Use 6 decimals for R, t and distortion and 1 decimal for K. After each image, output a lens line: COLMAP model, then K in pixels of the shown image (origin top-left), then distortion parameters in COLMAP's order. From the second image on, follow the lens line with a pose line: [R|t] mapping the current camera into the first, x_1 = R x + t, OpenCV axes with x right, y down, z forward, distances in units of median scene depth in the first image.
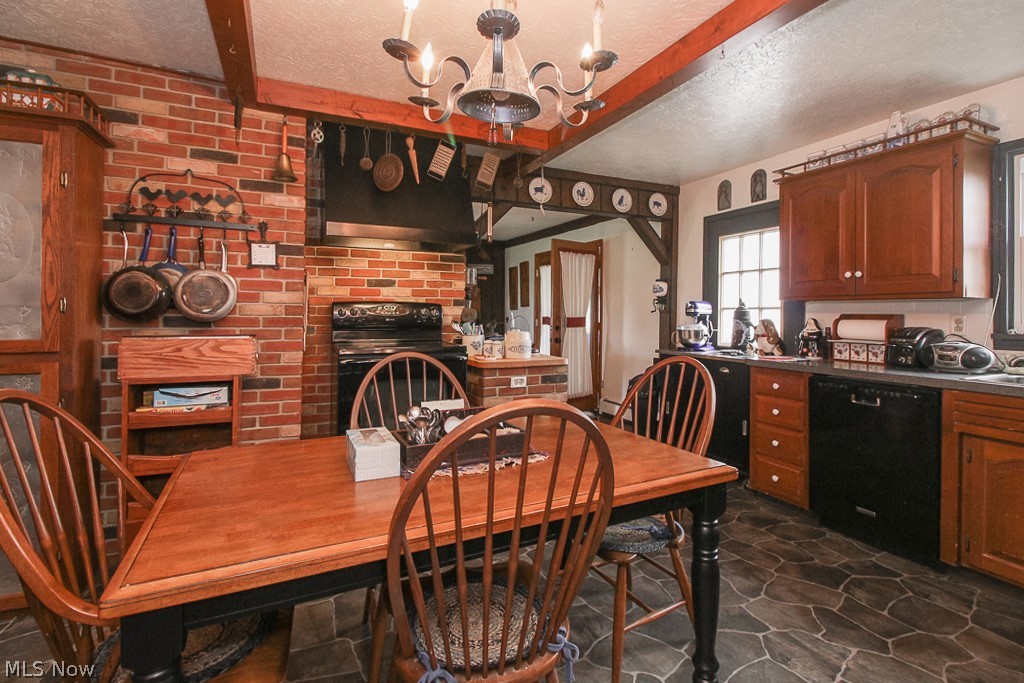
lens RADIAL K [[477.6, 0, 512.8], [0, 477.6, 312.2], [0, 0, 1]] dist [-0.000865, -0.000720]
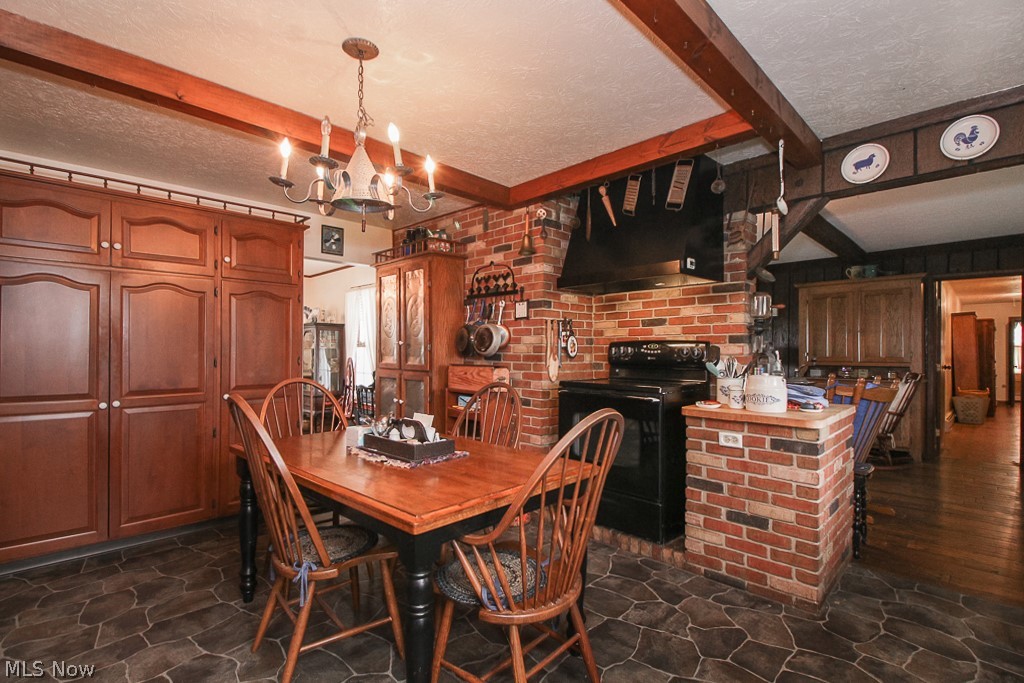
lens RADIAL K [[477.6, 0, 510.9], [0, 477.6, 345.8], [0, 0, 1]] dist [-0.000865, -0.000720]
pose [[0.328118, -0.014467, -0.944526, 0.635494], [-0.001815, 0.999871, -0.015945, 0.006193], [0.944635, 0.006946, 0.328049, 0.408148]]
